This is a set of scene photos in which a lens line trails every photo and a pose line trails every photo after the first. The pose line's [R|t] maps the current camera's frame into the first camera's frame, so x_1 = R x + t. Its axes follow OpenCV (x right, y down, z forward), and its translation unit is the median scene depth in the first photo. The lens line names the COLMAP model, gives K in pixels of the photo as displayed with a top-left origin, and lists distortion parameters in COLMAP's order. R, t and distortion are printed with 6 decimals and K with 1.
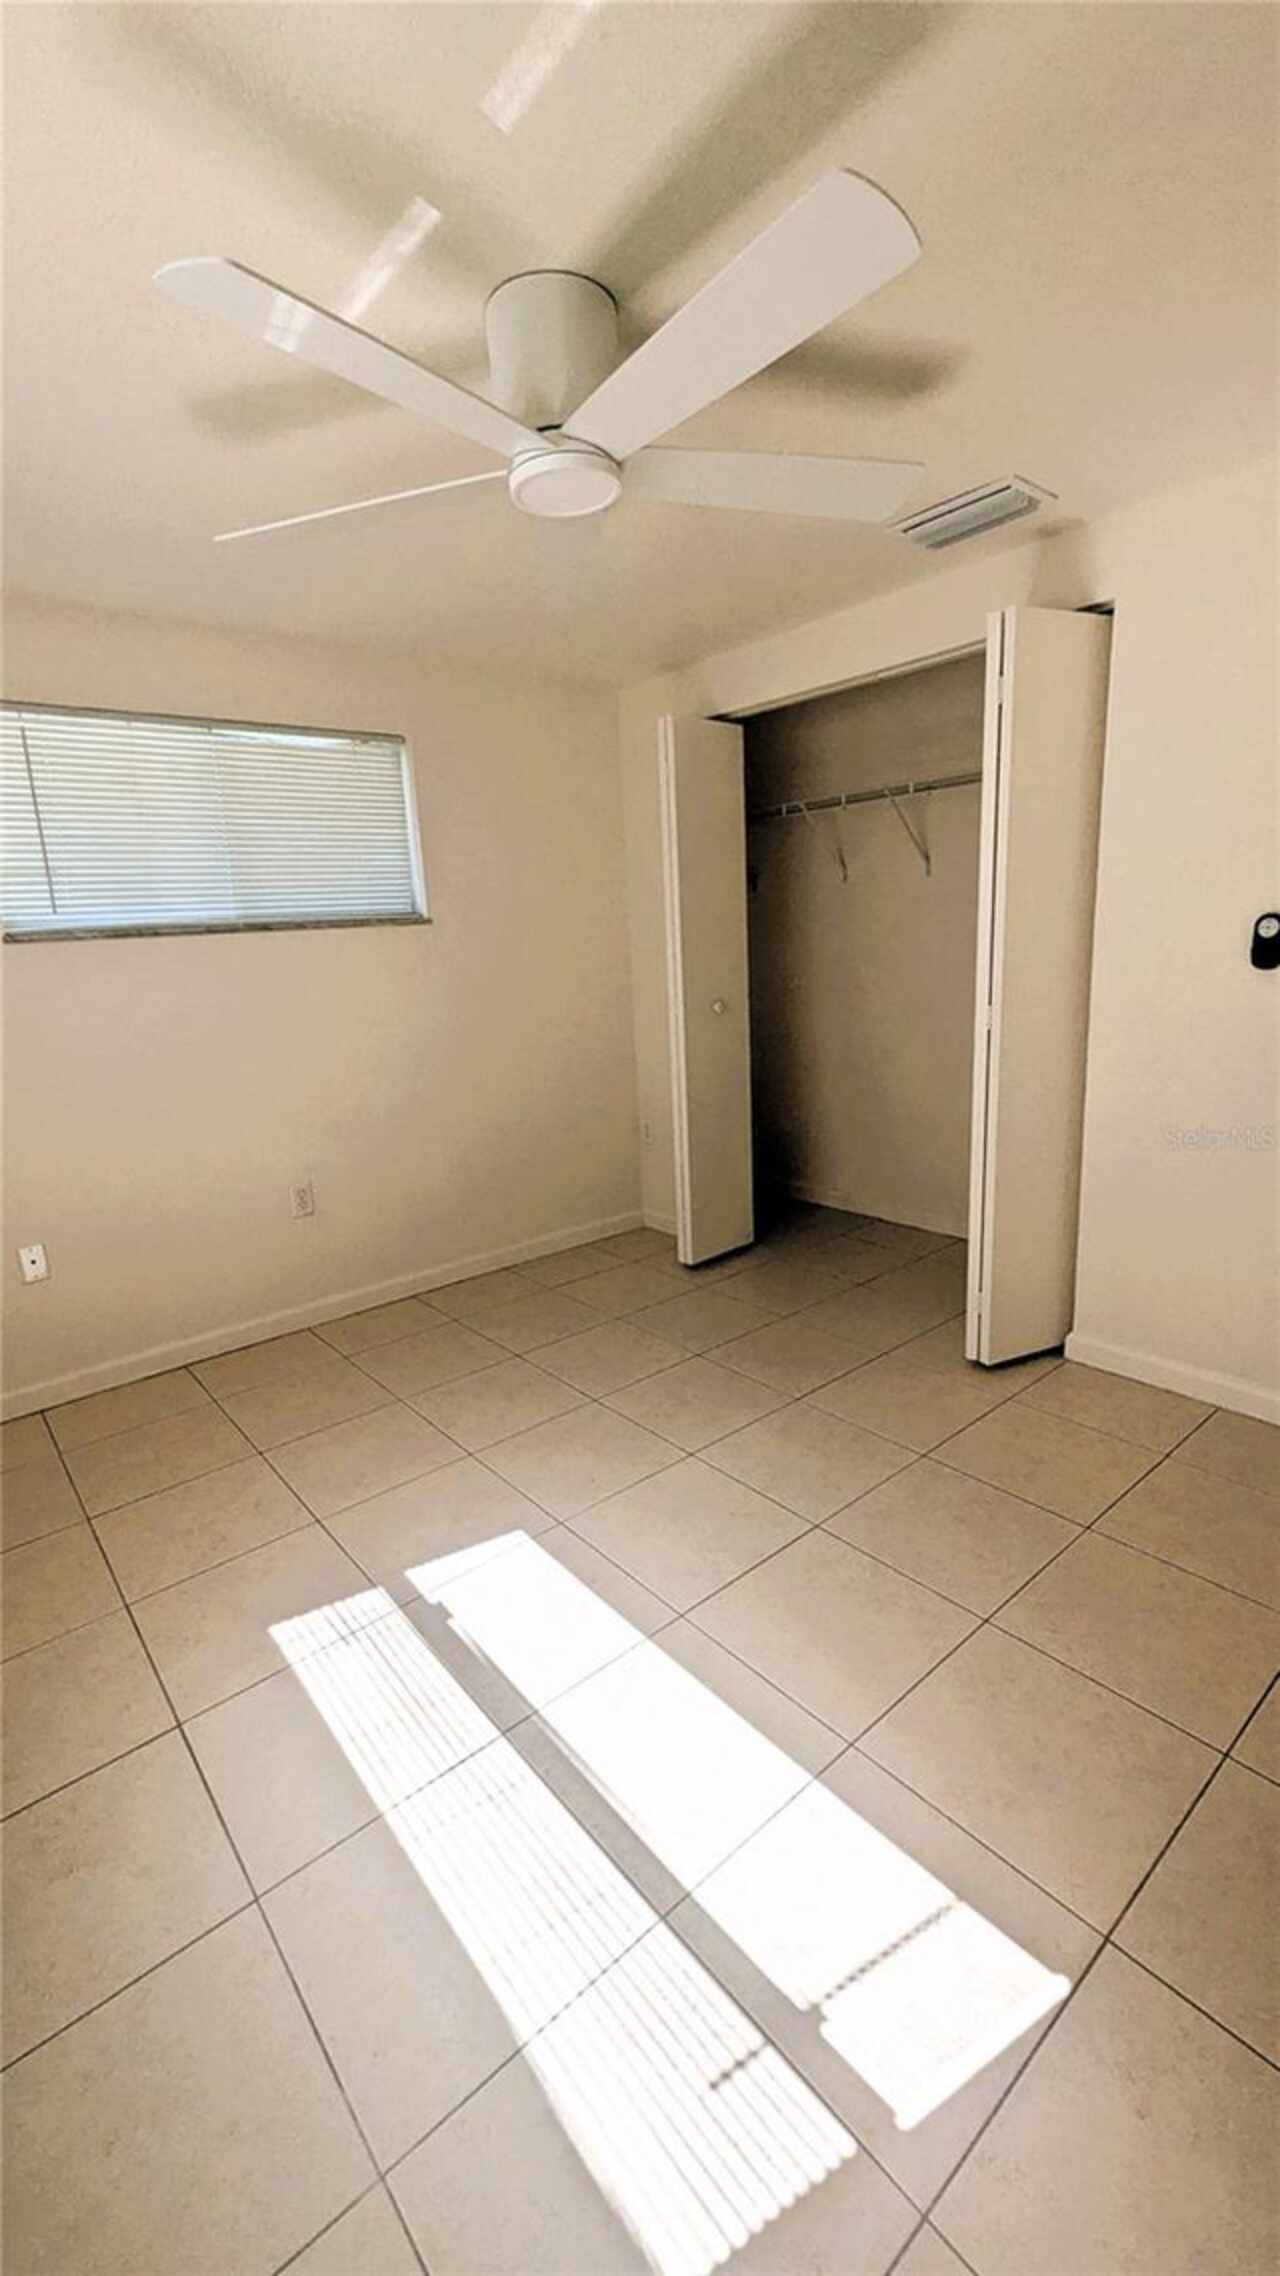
lens RADIAL K [[932.9, 0, 634.7], [0, 932.9, 1146.3], [0, 0, 1]] dist [0.003716, 0.000787]
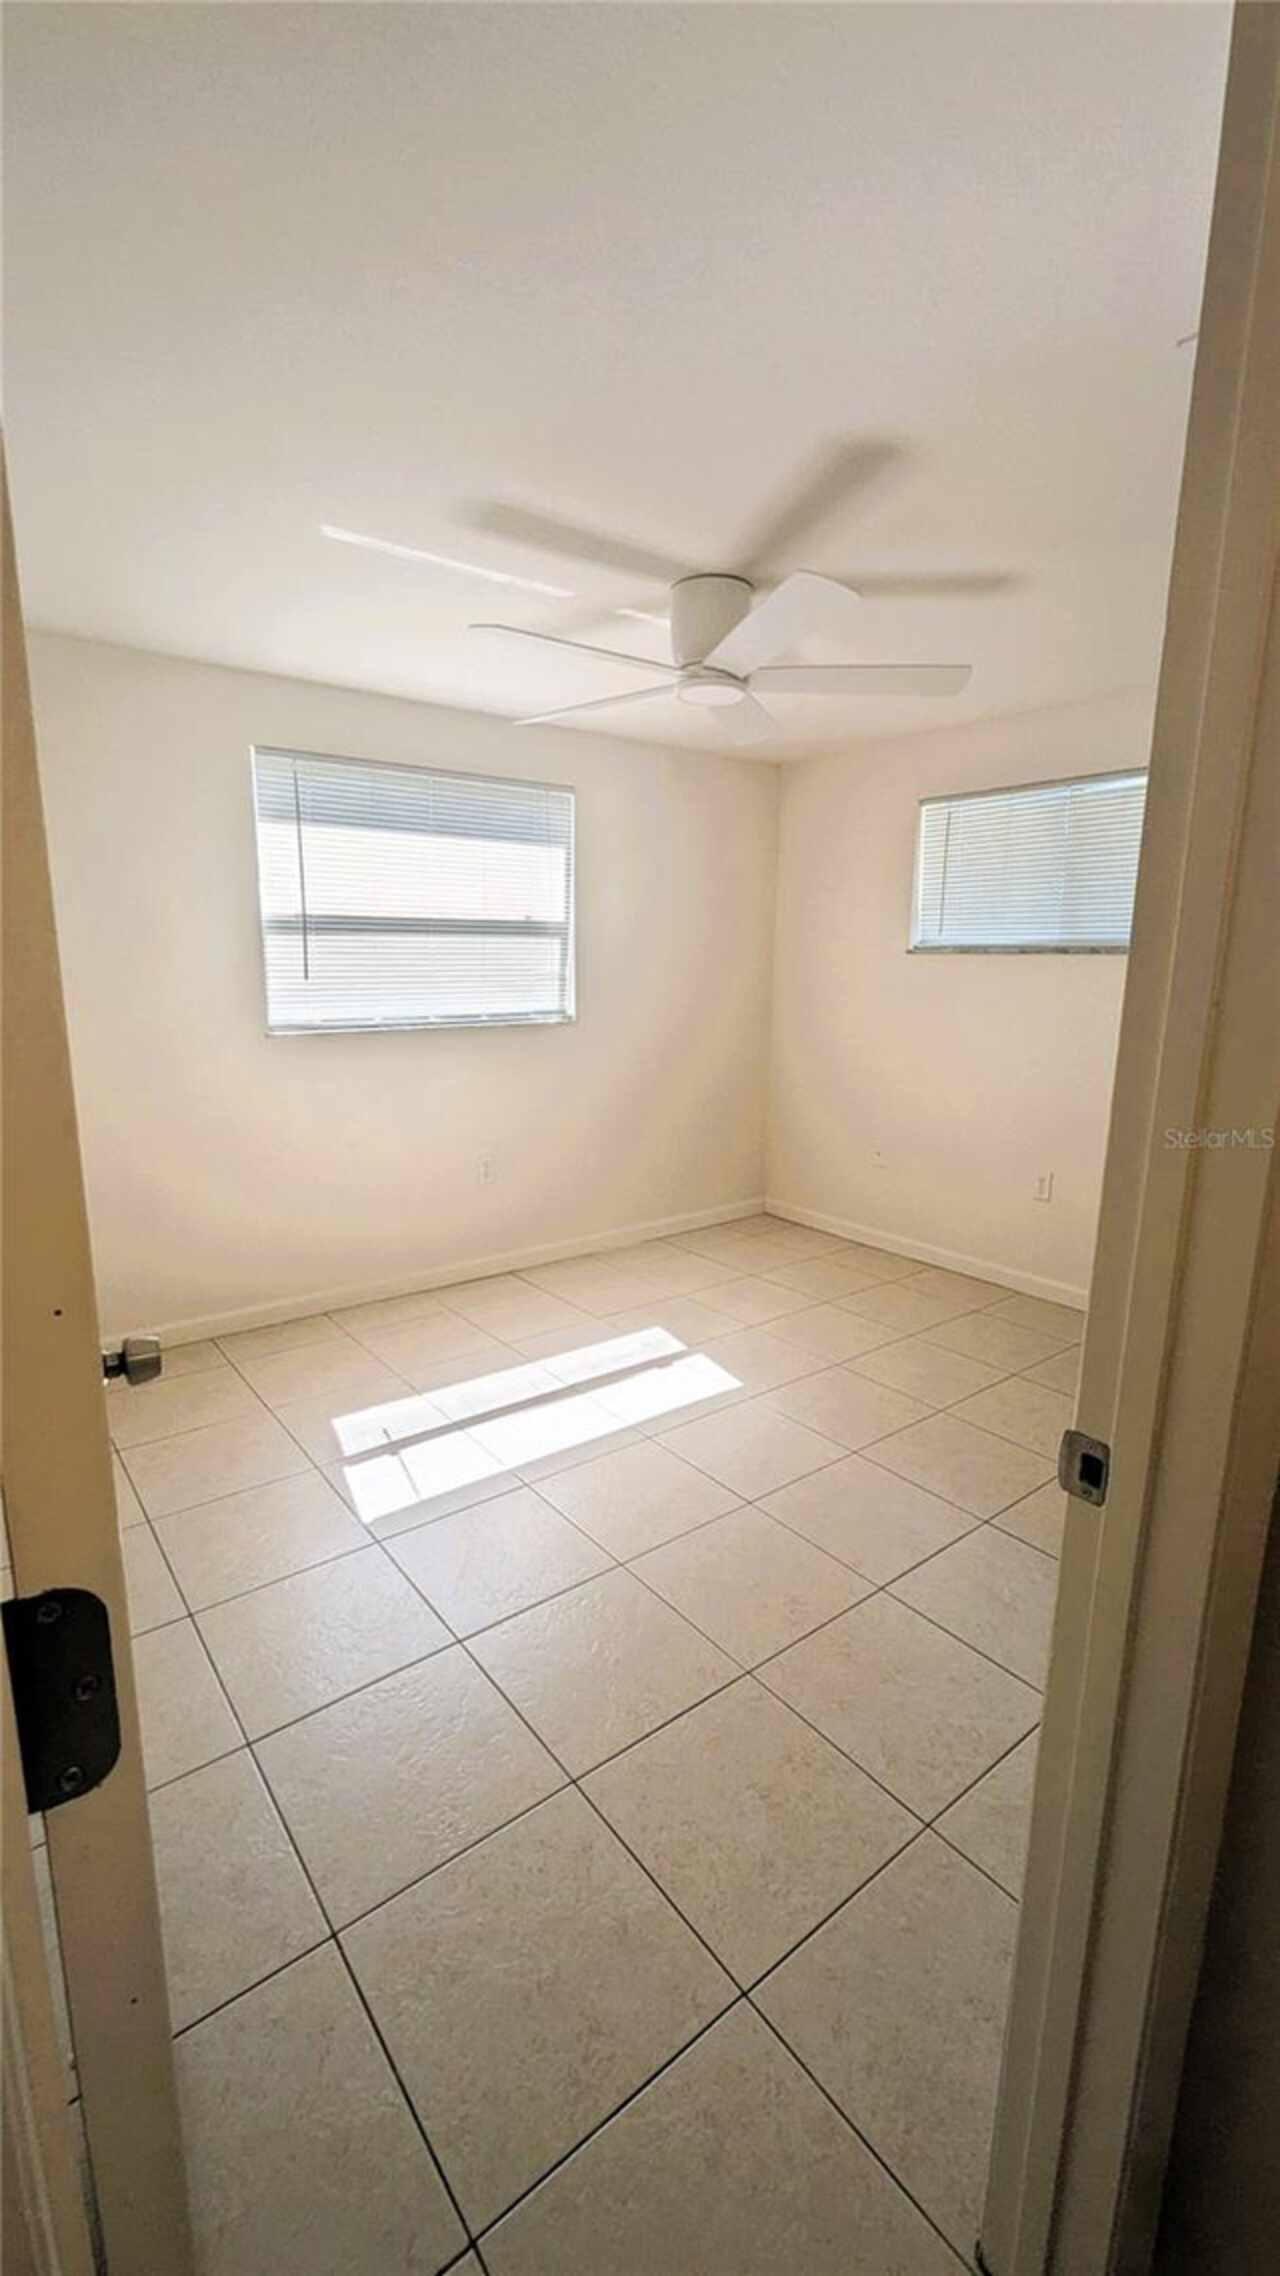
lens RADIAL K [[932.9, 0, 648.1], [0, 932.9, 1148.6], [0, 0, 1]] dist [0.003716, 0.000787]
pose [[-0.009601, 0.263236, -0.964684, 1.283237], [-0.238375, 0.936313, 0.257867, -0.286407], [0.971126, 0.232432, 0.053759, 0.773848]]
